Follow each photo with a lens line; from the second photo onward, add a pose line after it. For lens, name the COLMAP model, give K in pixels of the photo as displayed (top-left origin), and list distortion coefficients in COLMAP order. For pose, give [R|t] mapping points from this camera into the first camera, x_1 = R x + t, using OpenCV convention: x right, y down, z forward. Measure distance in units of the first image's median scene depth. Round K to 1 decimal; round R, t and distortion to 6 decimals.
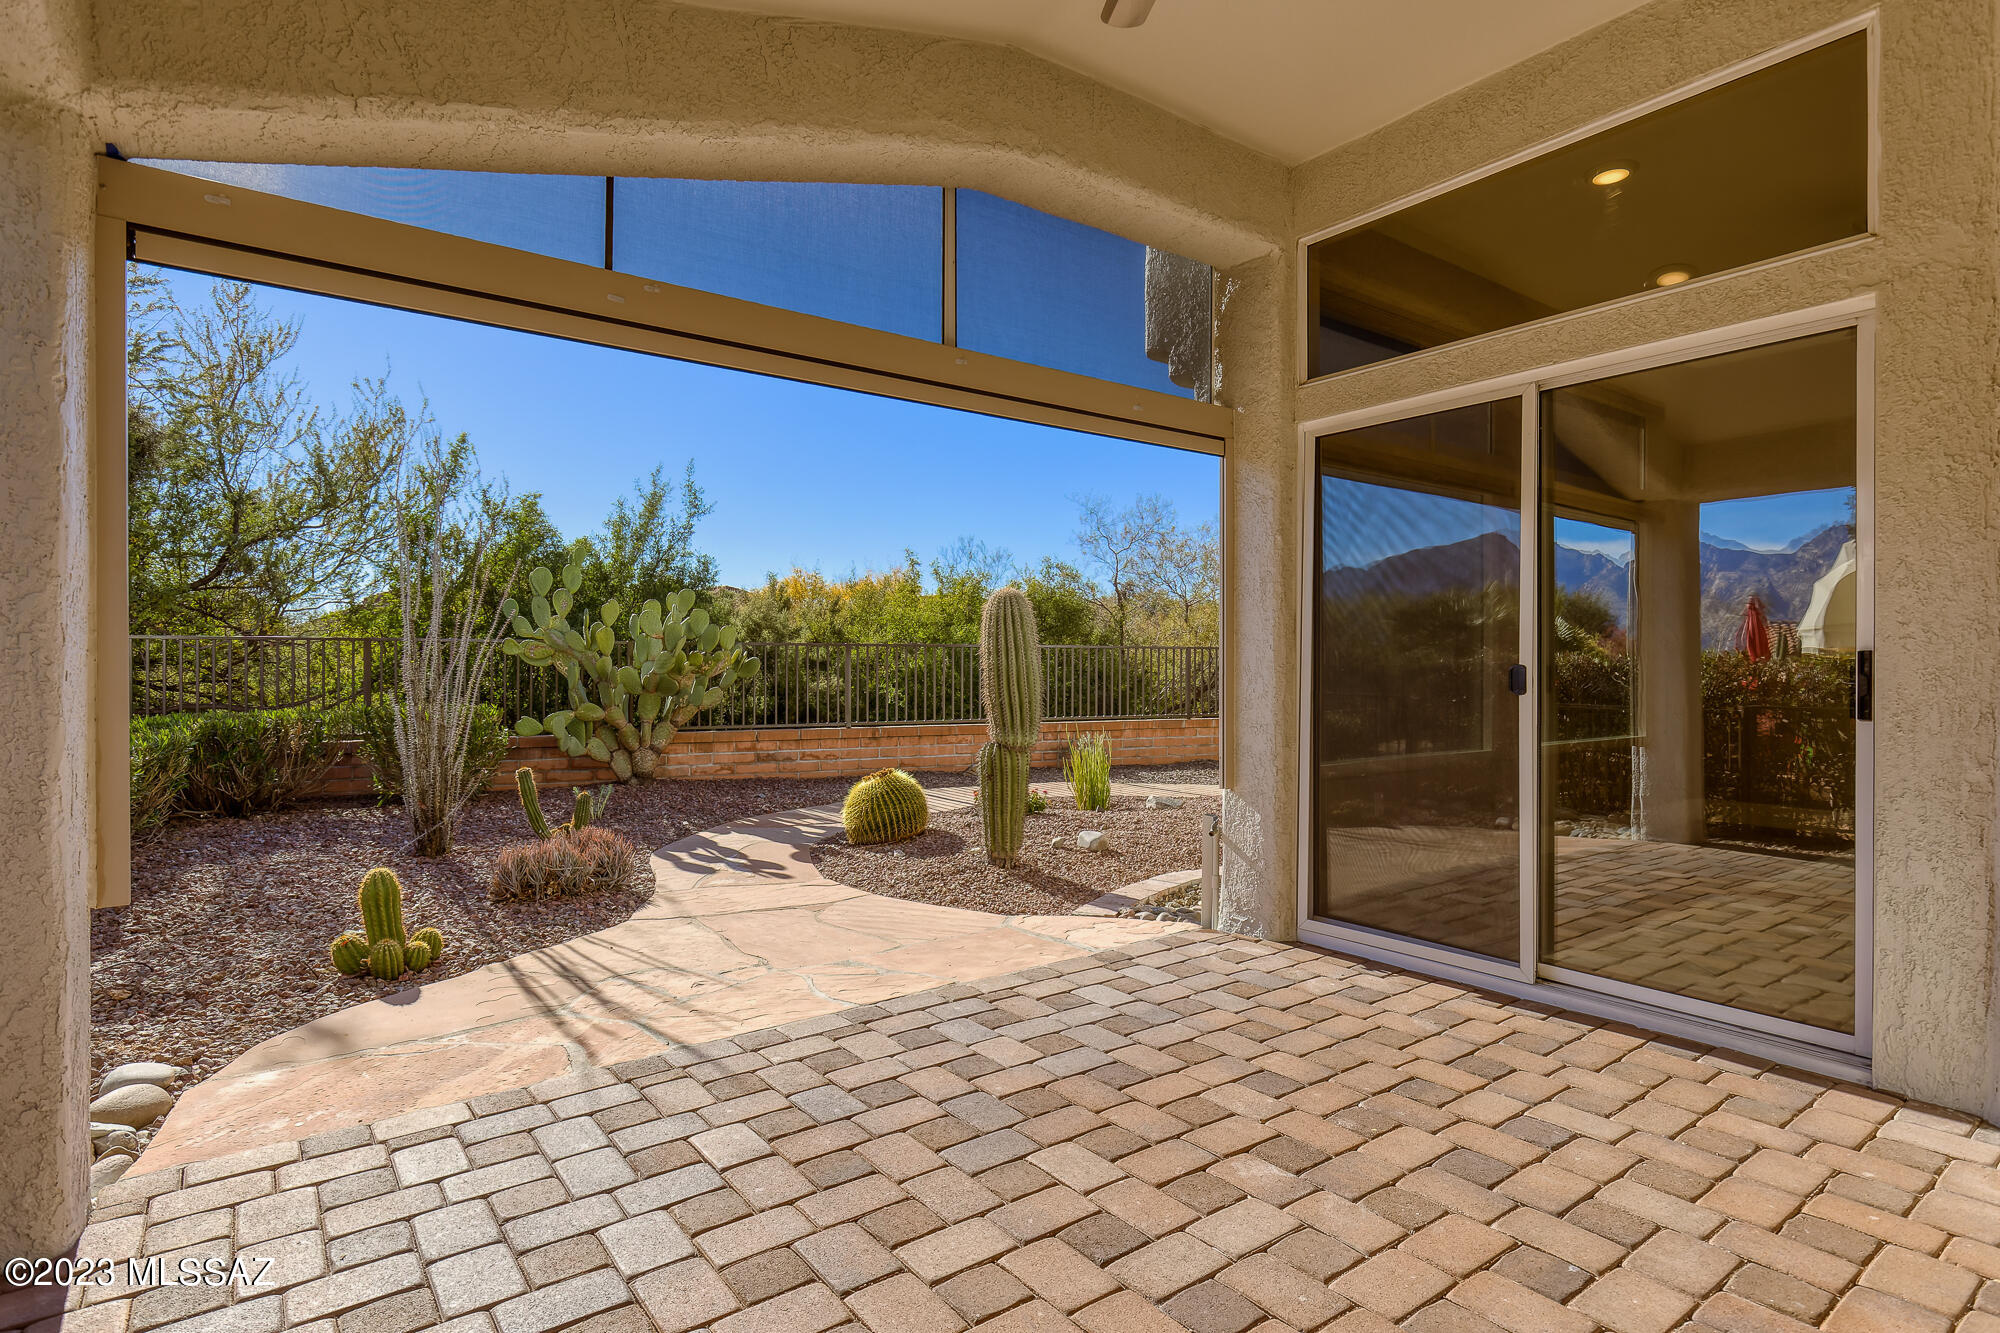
lens RADIAL K [[1032.6, 0, 1005.8], [0, 1032.6, 666.2], [0, 0, 1]] dist [0.002766, 0.000937]
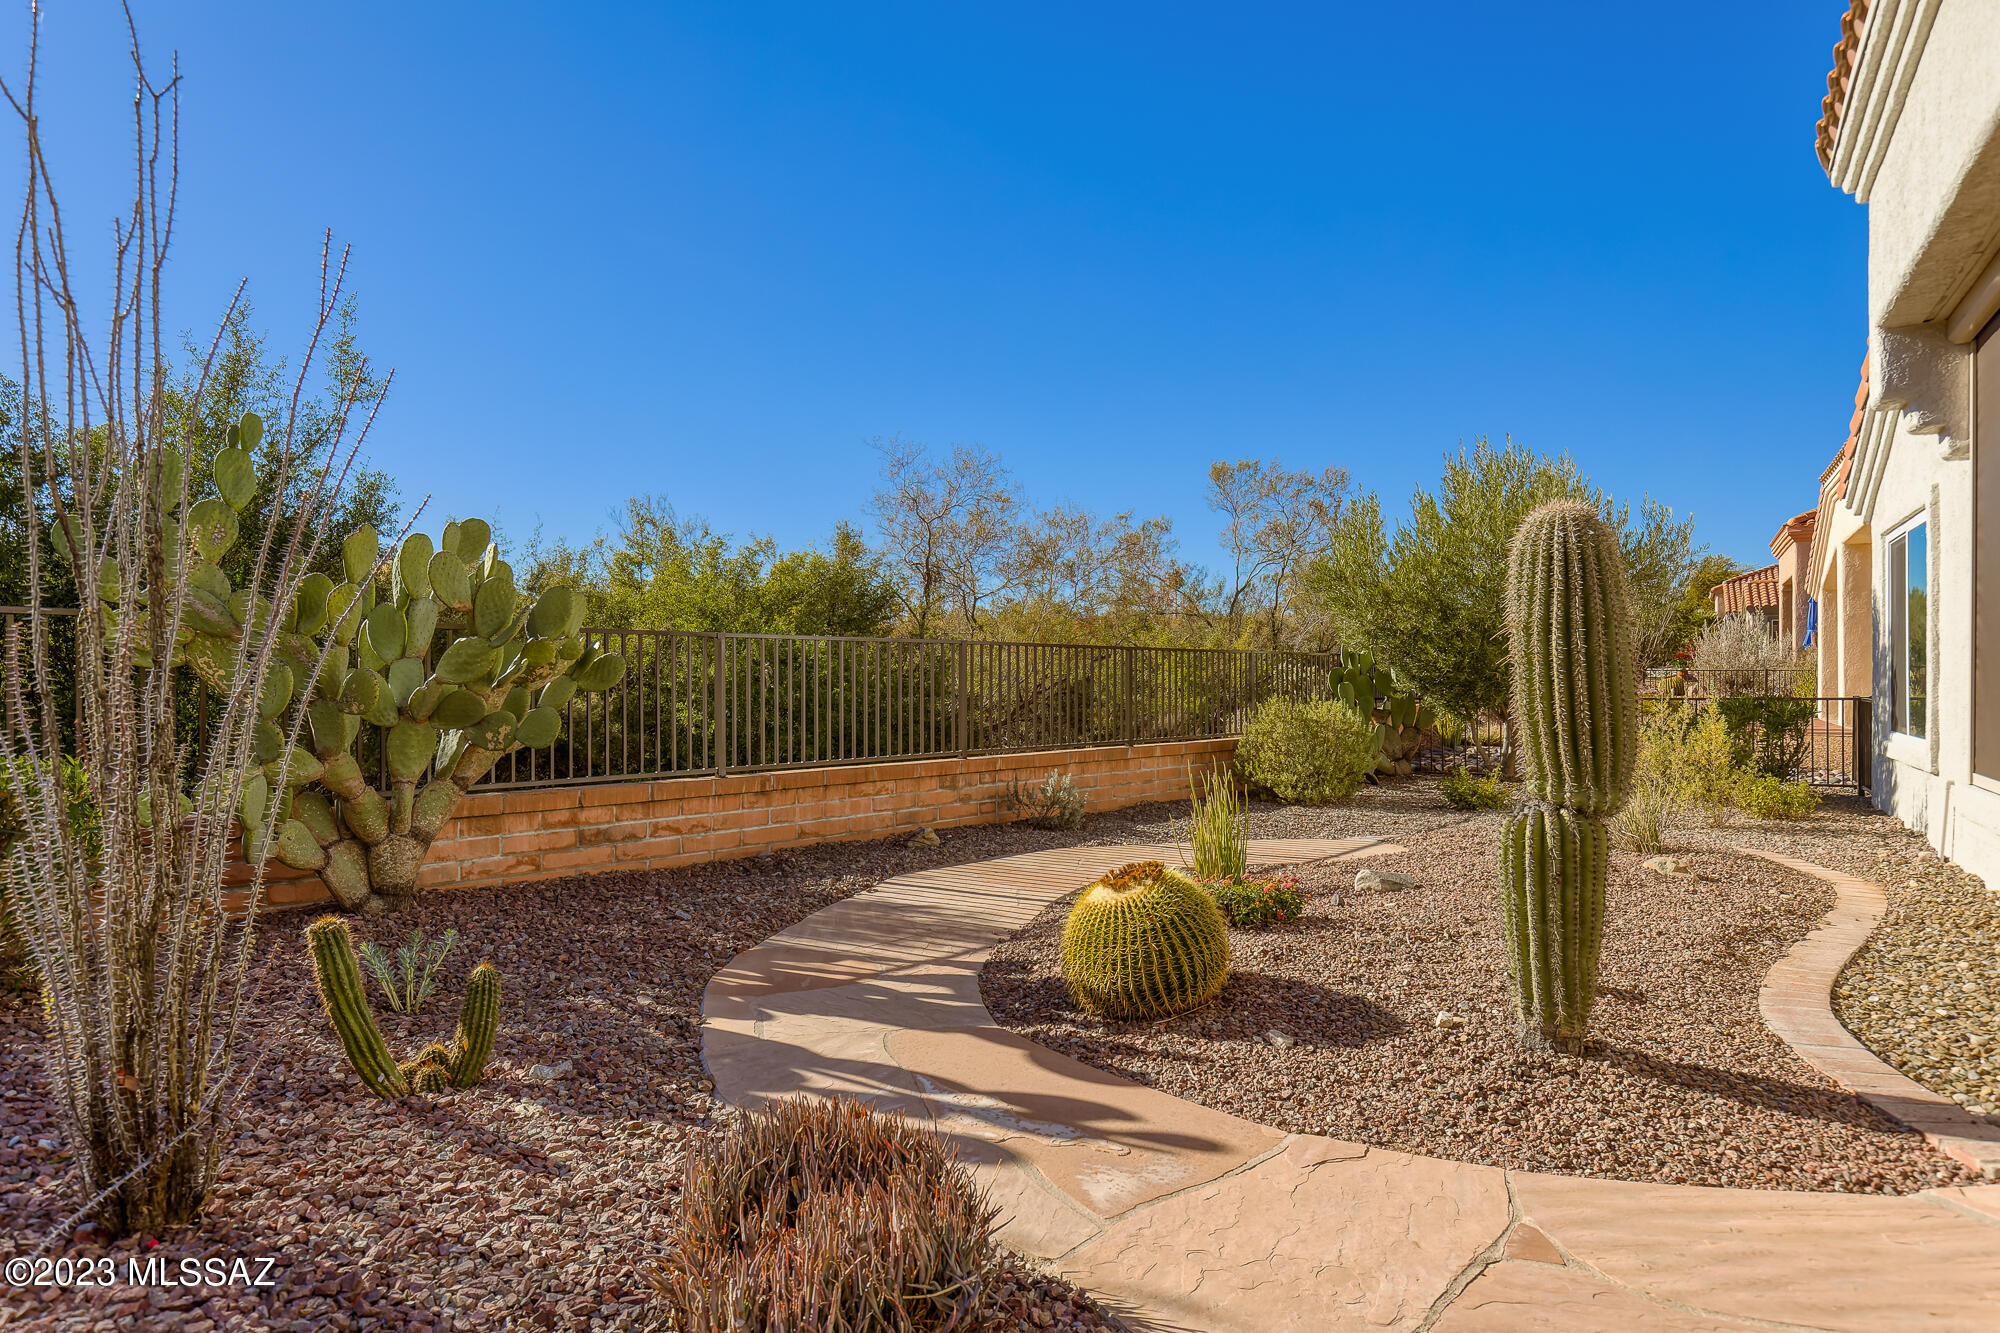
lens RADIAL K [[1211.3, 0, 1008.0], [0, 1211.3, 670.5], [0, 0, 1]] dist [0.035843, 0.001296]
pose [[0.919410, -0.000927, 0.393299, -0.282869], [0.004264, 0.999962, -0.007611, 0.005579], [-0.393277, 0.008675, 0.919379, 0.313809]]
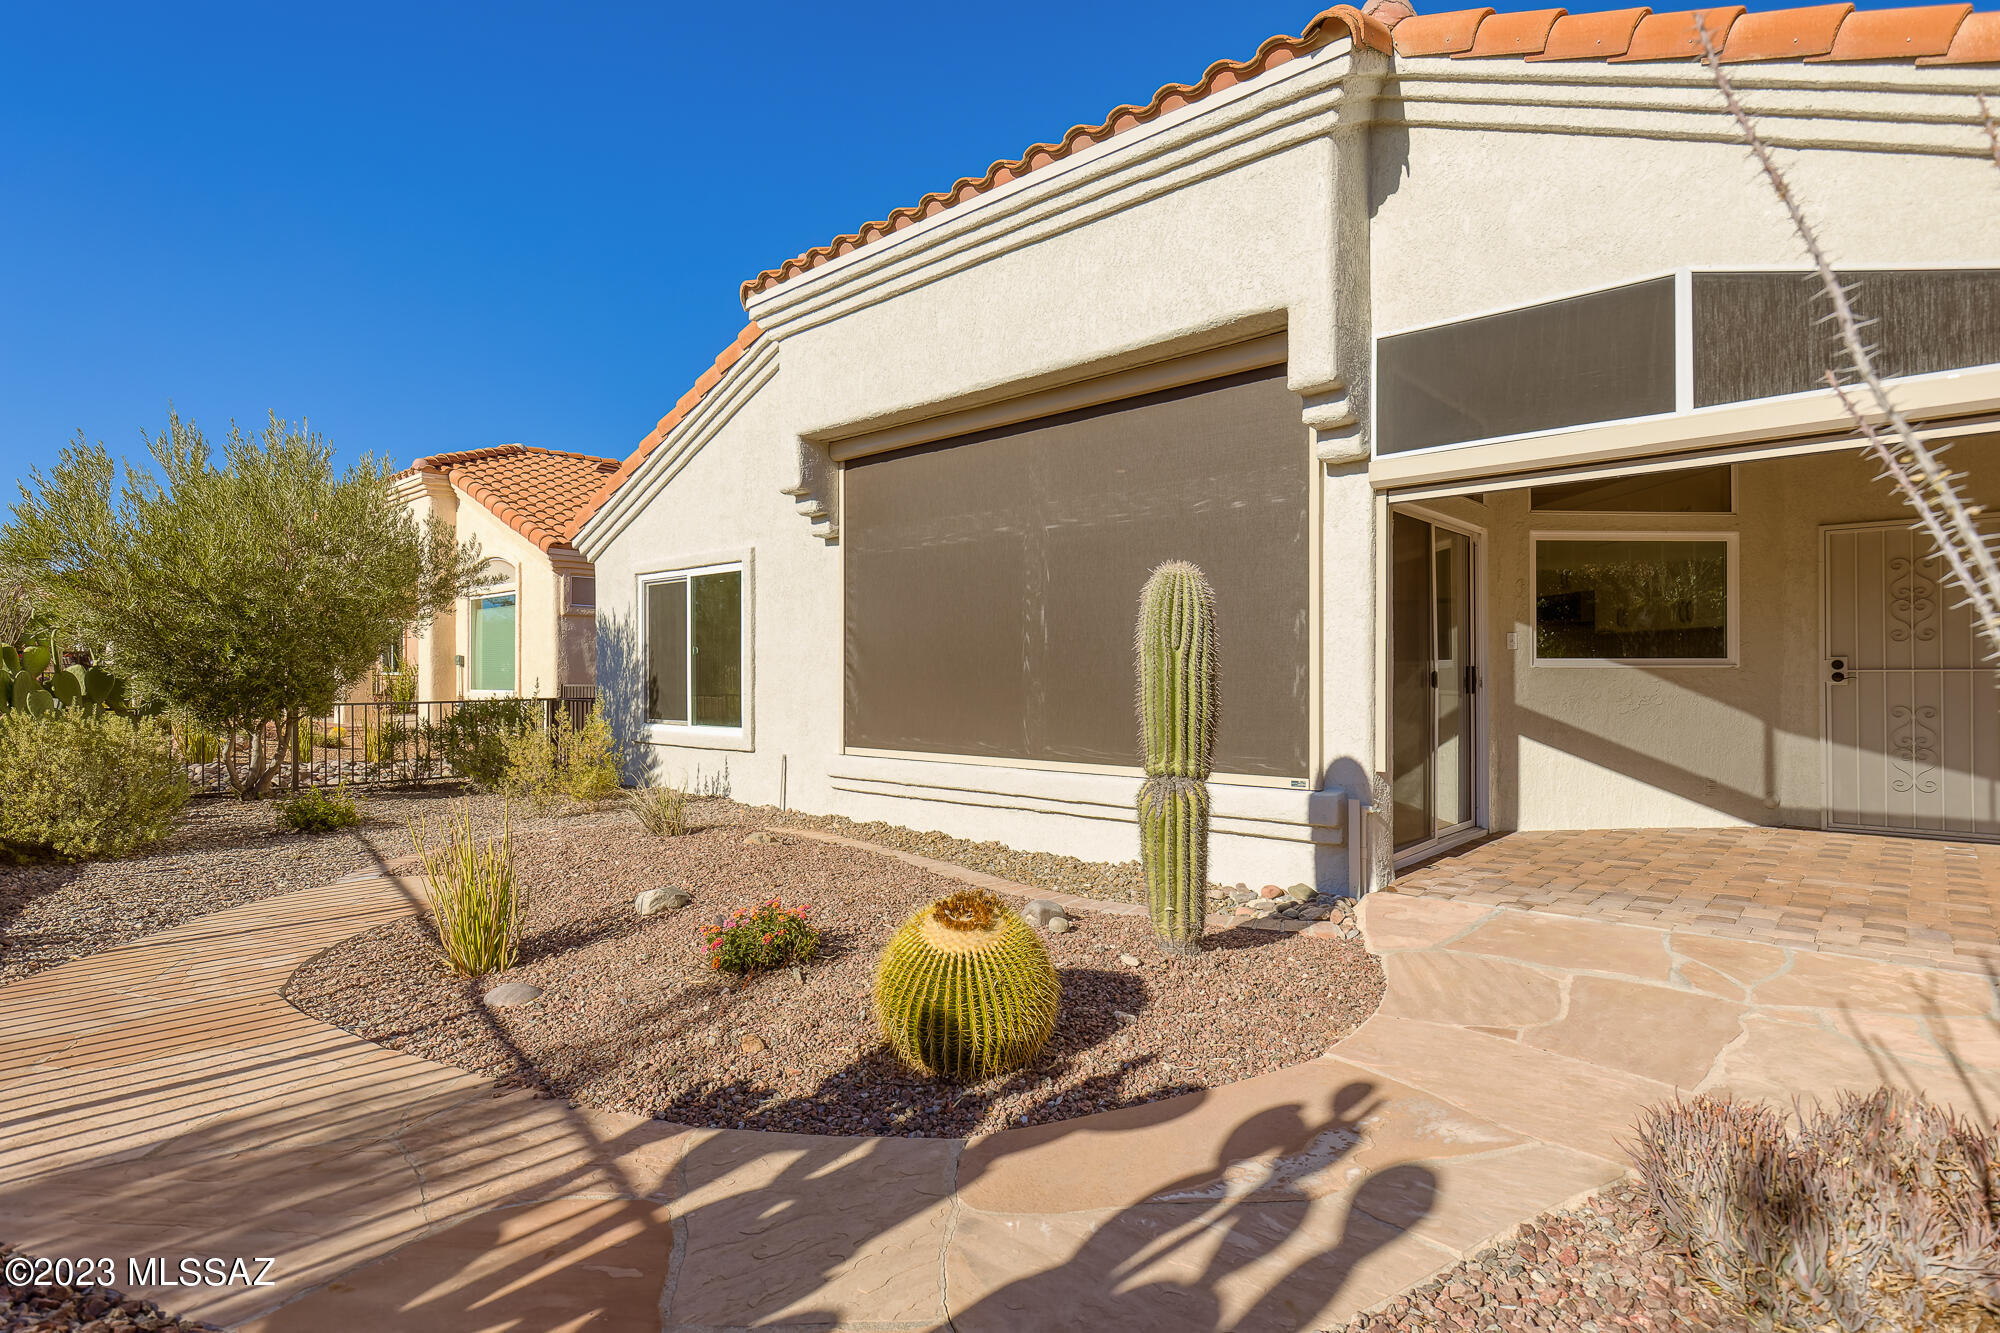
lens RADIAL K [[1032.6, 0, 1020.7], [0, 1032.6, 668.6], [0, 0, 1]] dist [0.002766, 0.000937]
pose [[-0.220943, 0.007315, 0.975259, -0.390886], [0.000226, 0.999972, -0.007449, 0.000418], [-0.975287, -0.001425, -0.220938, 0.723896]]
